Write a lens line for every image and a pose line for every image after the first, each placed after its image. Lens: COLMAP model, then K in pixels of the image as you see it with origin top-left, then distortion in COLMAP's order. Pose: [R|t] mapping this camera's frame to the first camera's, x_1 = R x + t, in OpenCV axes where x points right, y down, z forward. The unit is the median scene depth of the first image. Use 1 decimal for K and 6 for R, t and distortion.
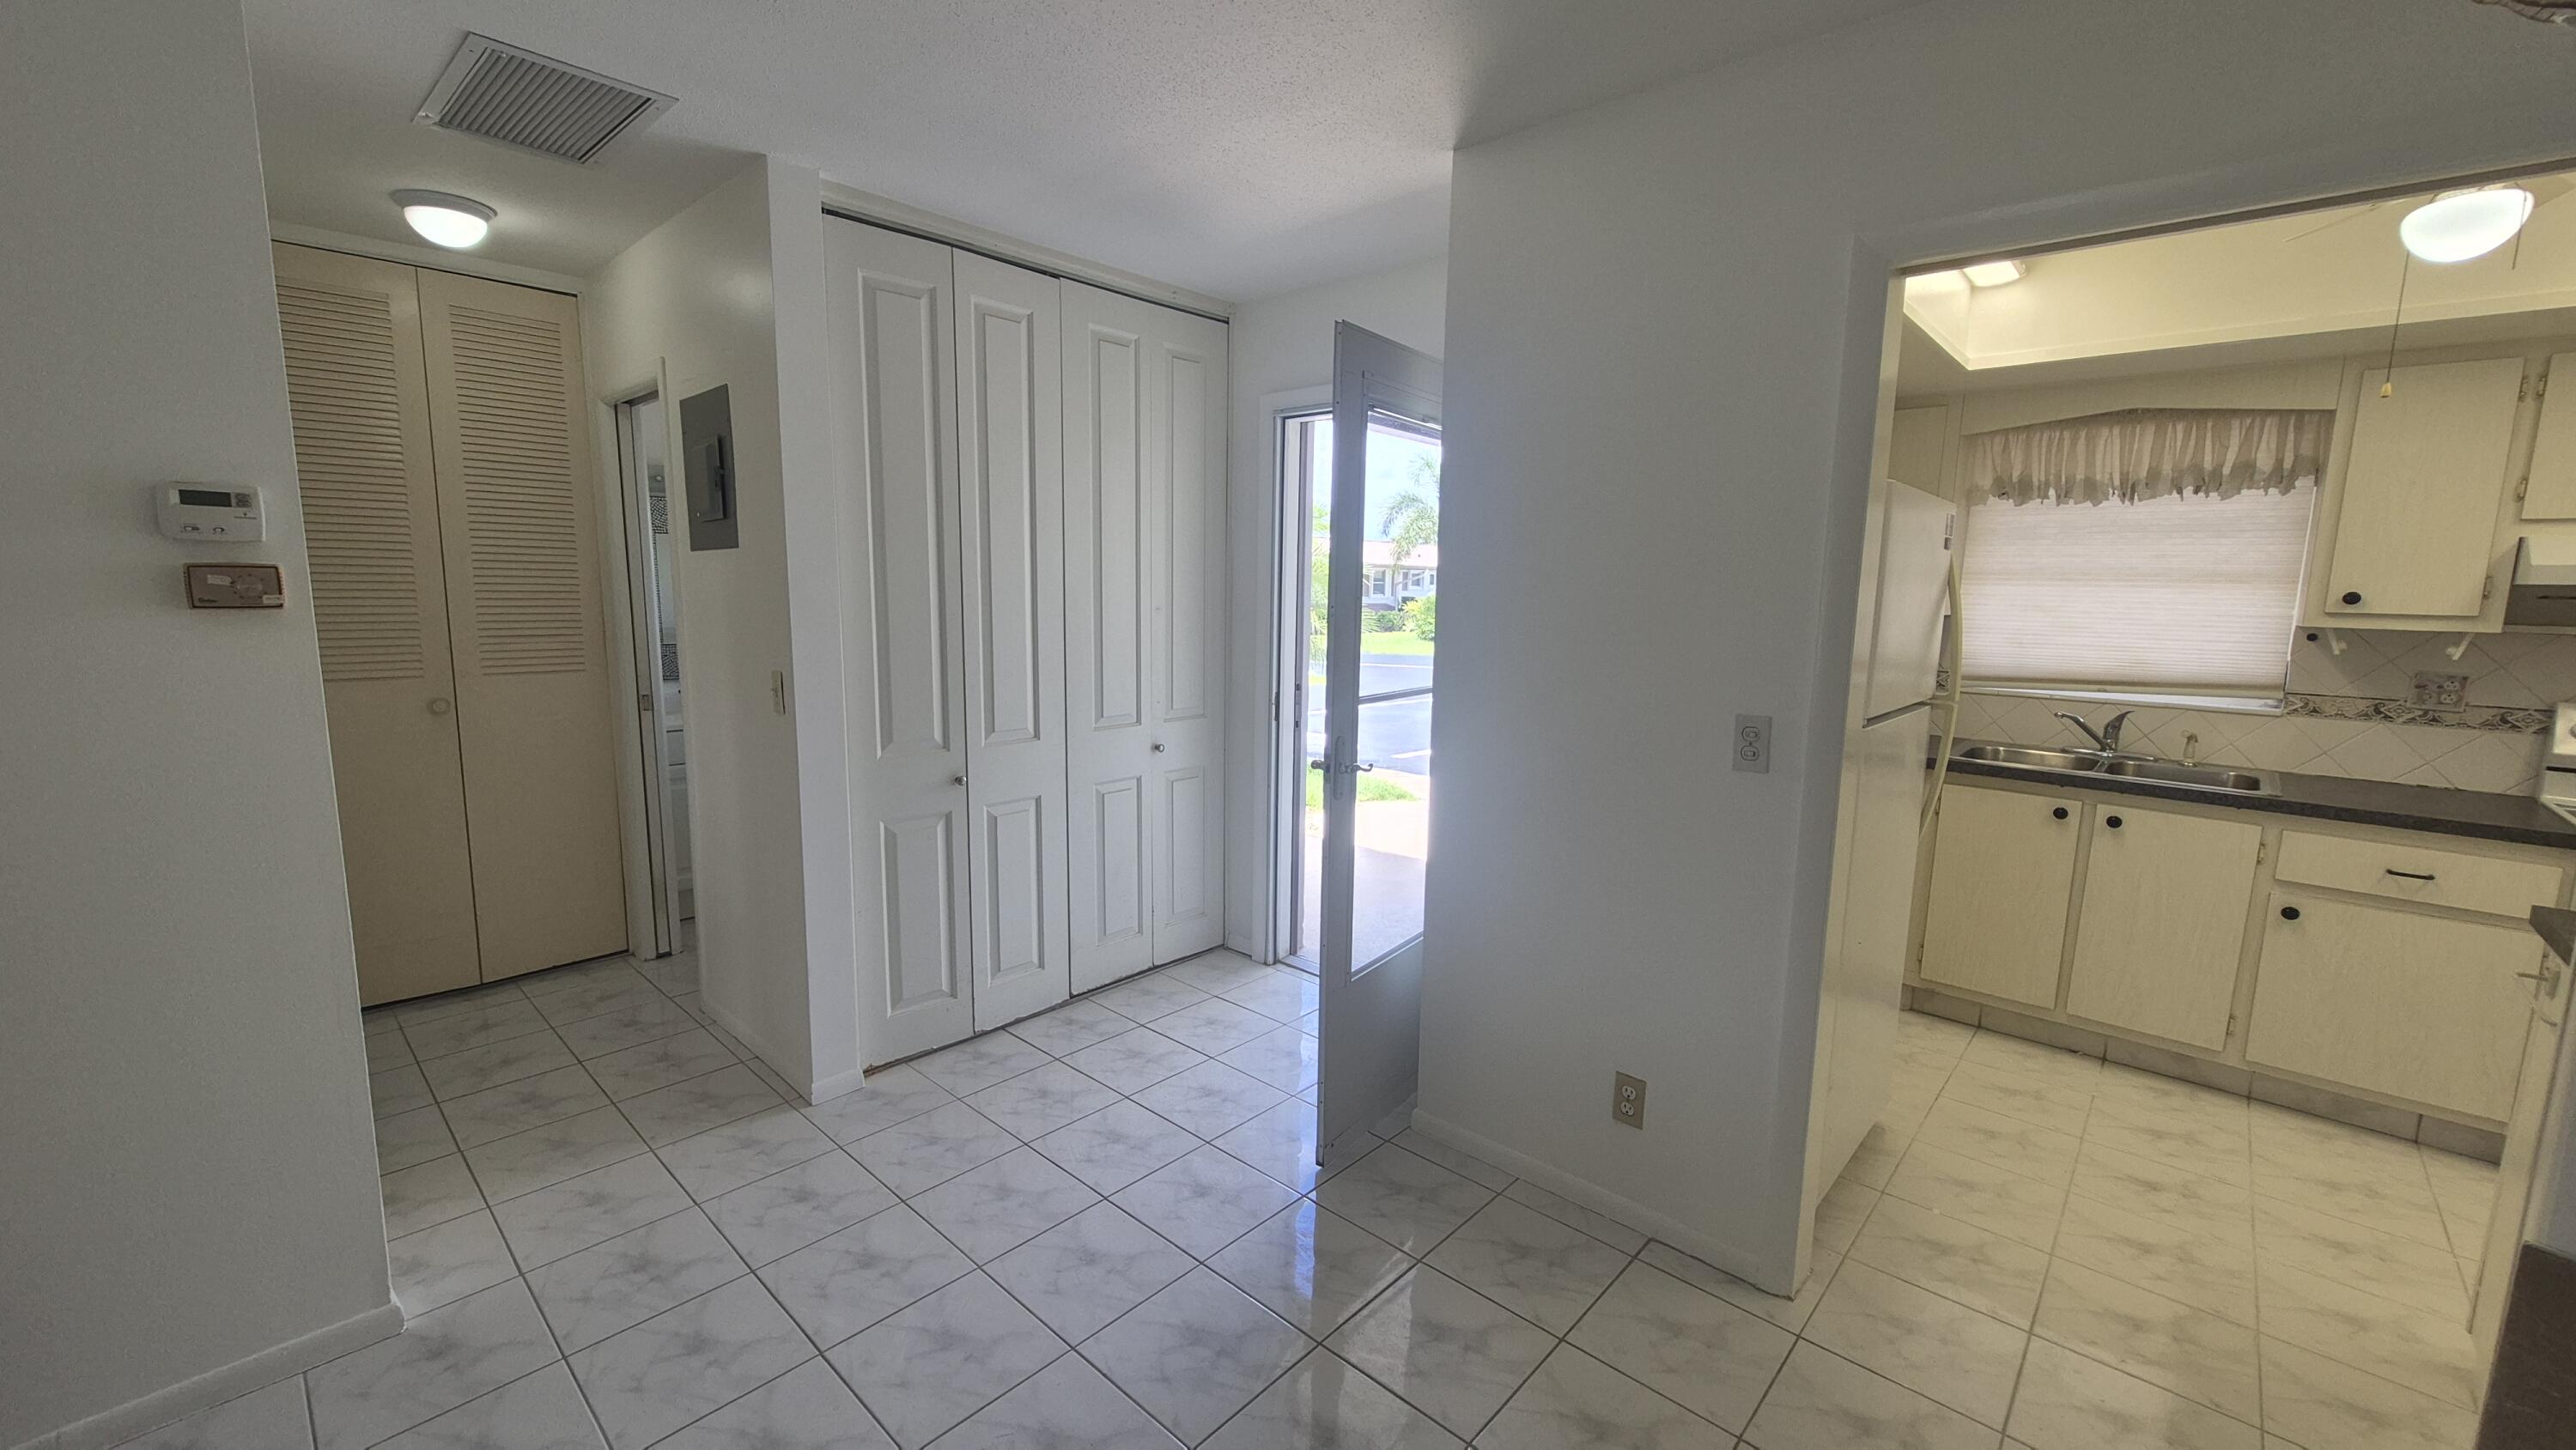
lens RADIAL K [[1014.6, 0, 1288.8], [0, 1014.6, 728.2], [0, 0, 1]] dist [0.006916, -0.002209]
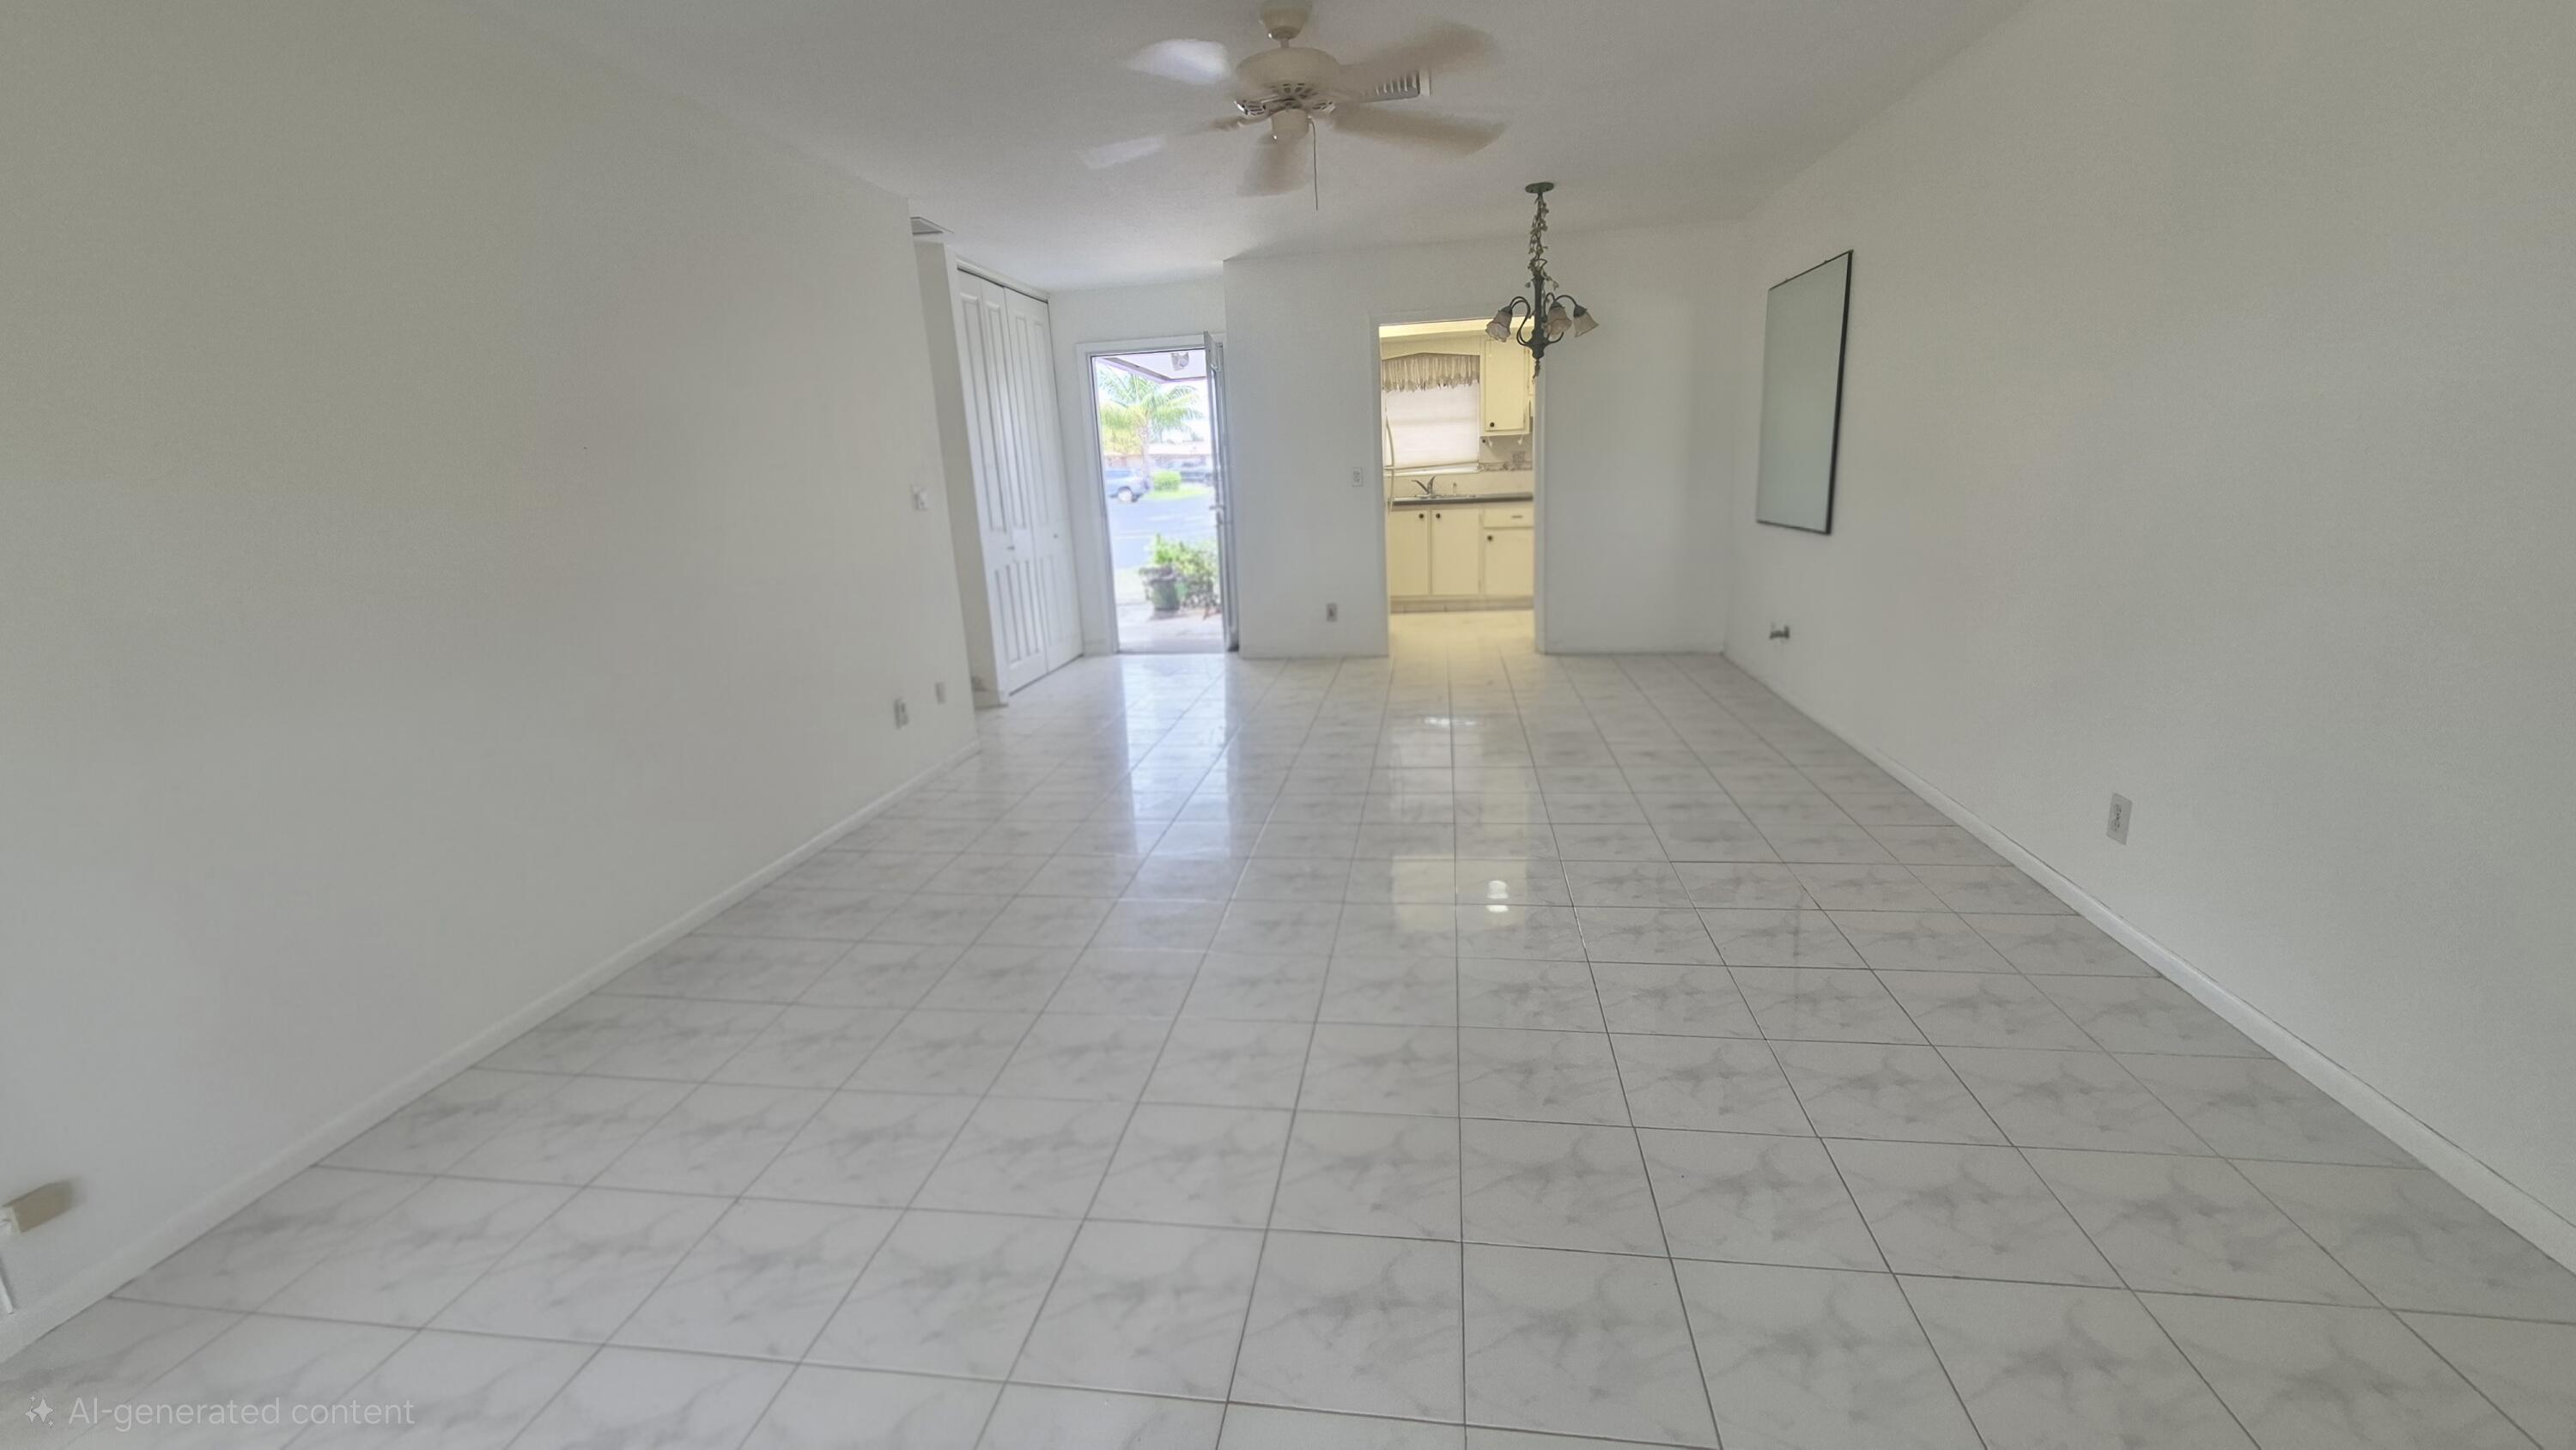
lens RADIAL K [[1014.6, 0, 1281.0], [0, 1014.6, 702.4], [0, 0, 1]] dist [0.006916, -0.002209]
pose [[0.825753, -0.188035, 0.531765, -0.989557], [0.145860, 0.981913, 0.120710, 0.186212], [-0.544845, -0.022113, 0.838245, -0.965718]]
